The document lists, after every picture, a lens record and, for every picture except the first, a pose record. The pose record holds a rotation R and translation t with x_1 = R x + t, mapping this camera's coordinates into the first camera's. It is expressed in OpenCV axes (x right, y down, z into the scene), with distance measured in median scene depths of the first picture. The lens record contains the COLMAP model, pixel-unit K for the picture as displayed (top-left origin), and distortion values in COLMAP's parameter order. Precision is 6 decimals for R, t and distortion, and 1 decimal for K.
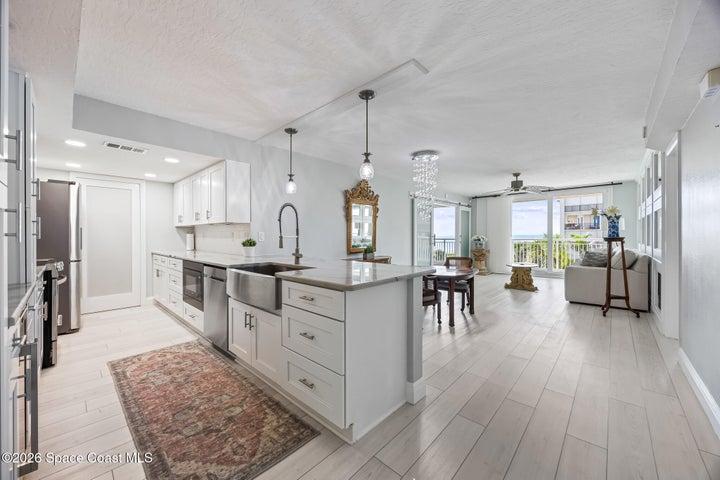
lens RADIAL K [[272.6, 0, 357.2], [0, 272.6, 236.6], [0, 0, 1]] dist [-0.005219, 0.000001]
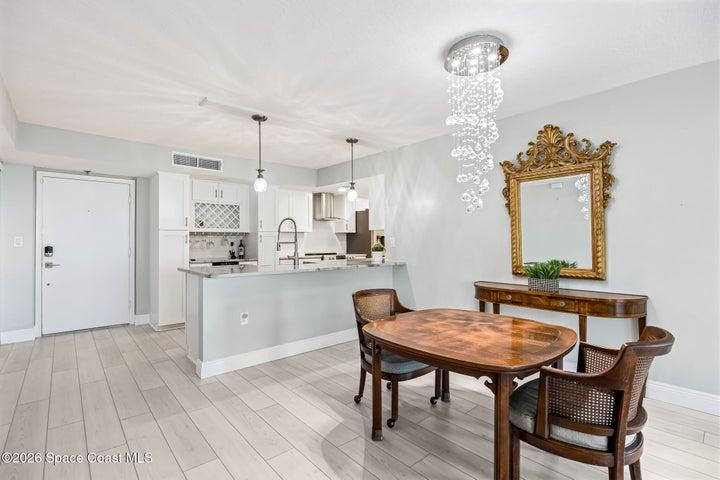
lens RADIAL K [[342.7, 0, 360.0], [0, 342.7, 240.0], [0, 0, 1]] dist [-0.003322, -0.000701]
pose [[-0.093820, 0.000421, -0.995589, 0.852791], [-0.002443, 0.999997, 0.000653, -0.009186], [0.995586, 0.002494, -0.093819, 0.934277]]
